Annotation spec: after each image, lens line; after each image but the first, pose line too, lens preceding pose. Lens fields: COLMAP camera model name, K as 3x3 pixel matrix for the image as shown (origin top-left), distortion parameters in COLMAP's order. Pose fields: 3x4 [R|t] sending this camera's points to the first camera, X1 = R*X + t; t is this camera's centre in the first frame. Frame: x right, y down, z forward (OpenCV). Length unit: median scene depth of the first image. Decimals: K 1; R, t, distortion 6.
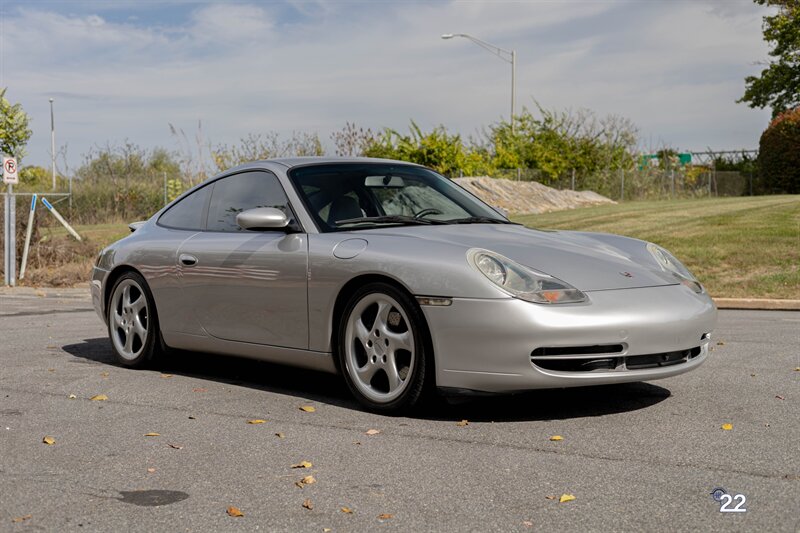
lens RADIAL K [[1133.8, 0, 402.3], [0, 1133.8, 263.7], [0, 0, 1]] dist [0.028655, 0.000000]
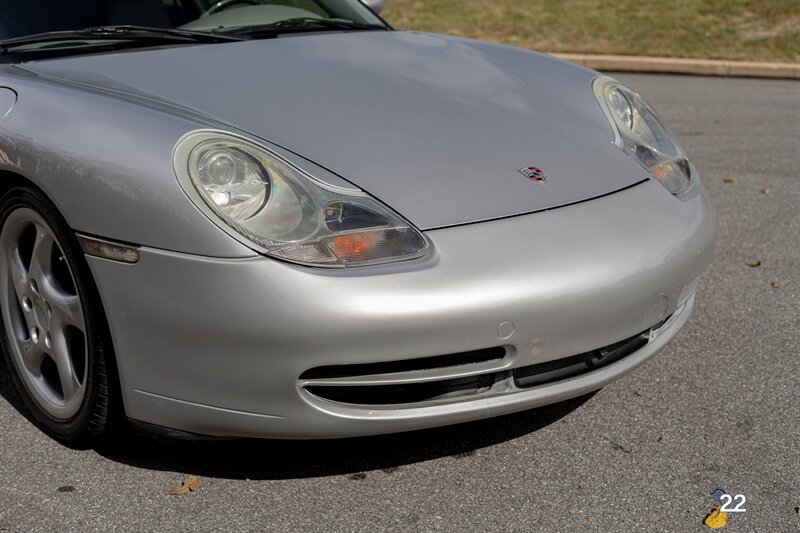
lens RADIAL K [[1133.8, 0, 394.9], [0, 1133.8, 266.7], [0, 0, 1]] dist [0.028655, 0.000000]
pose [[0.999833, -0.001161, -0.018251, 0.130789], [0.005596, 0.969532, 0.244899, -0.062630], [0.017410, -0.244960, 0.969377, 0.459988]]
